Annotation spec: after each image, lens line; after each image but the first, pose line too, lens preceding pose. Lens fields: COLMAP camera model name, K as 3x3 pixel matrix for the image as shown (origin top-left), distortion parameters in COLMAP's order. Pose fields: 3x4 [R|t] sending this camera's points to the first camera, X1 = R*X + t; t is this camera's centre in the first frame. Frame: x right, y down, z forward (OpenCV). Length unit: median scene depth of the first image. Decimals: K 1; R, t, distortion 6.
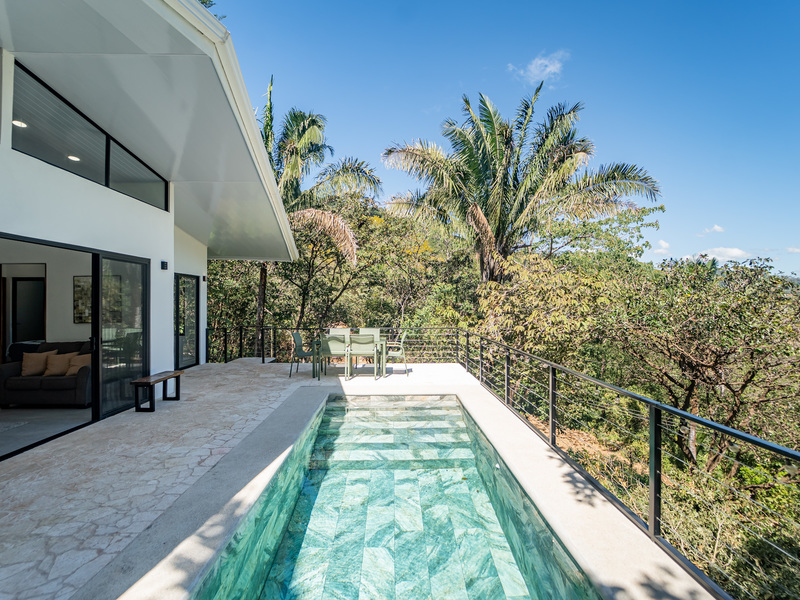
lens RADIAL K [[371.9, 0, 397.4], [0, 371.9, 302.4], [0, 0, 1]] dist [-0.021000, -0.000246]
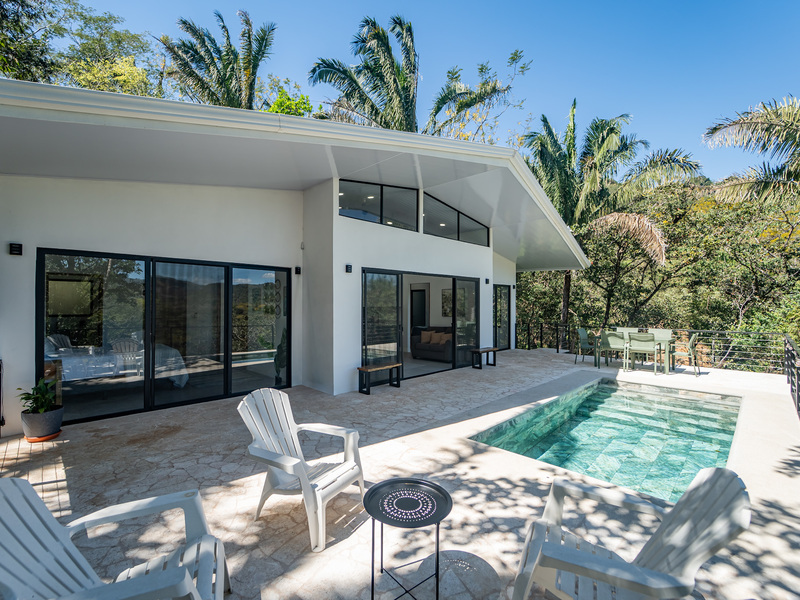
lens RADIAL K [[371.9, 0, 397.4], [0, 371.9, 302.4], [0, 0, 1]] dist [-0.021000, -0.000246]
pose [[0.688728, -0.004541, -0.725006, 0.229228], [0.001160, 0.999986, -0.005161, -0.001013], [0.725019, 0.002713, 0.688723, -0.336786]]
